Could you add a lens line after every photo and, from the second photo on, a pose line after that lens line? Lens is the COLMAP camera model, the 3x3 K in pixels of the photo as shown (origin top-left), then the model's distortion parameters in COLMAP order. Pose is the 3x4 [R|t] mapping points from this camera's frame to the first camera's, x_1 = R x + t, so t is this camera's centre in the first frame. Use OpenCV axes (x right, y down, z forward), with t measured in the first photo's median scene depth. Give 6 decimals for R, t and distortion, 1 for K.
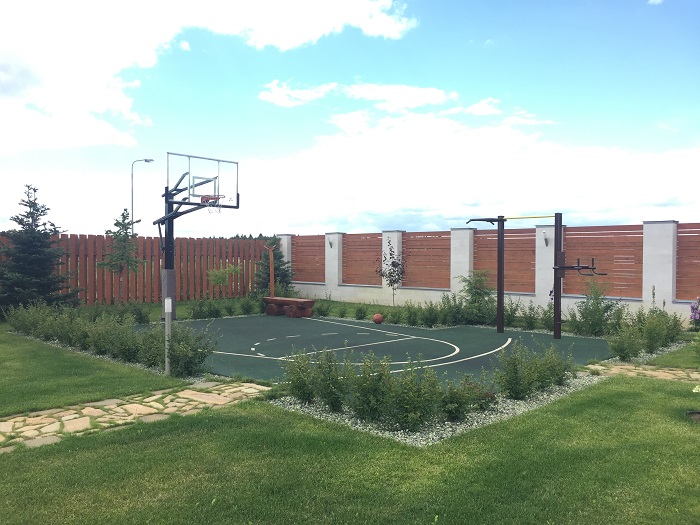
lens RADIAL K [[616.8, 0, 350.0], [0, 616.8, 262.5], [0, 0, 1]] dist [0.070643, -0.113196]
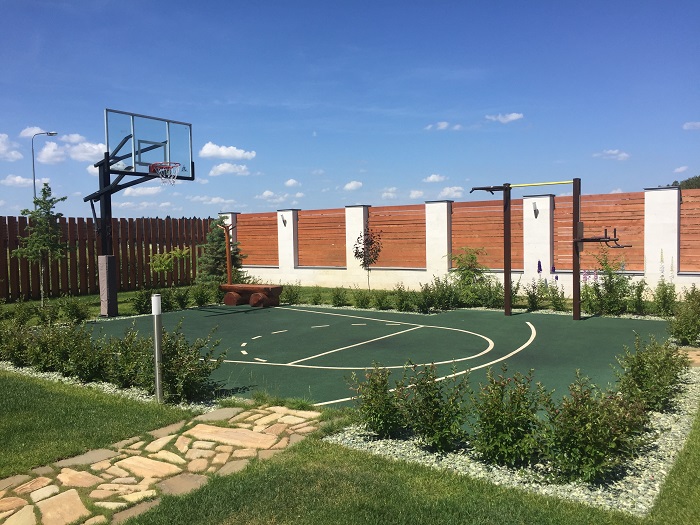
lens RADIAL K [[616.8, 0, 350.0], [0, 616.8, 262.5], [0, 0, 1]] dist [0.070643, -0.113196]
pose [[0.989390, -0.031501, 0.141831, -0.098498], [0.026995, 0.999071, 0.033579, 0.001407], [-0.142757, -0.029394, 0.989321, 0.148534]]
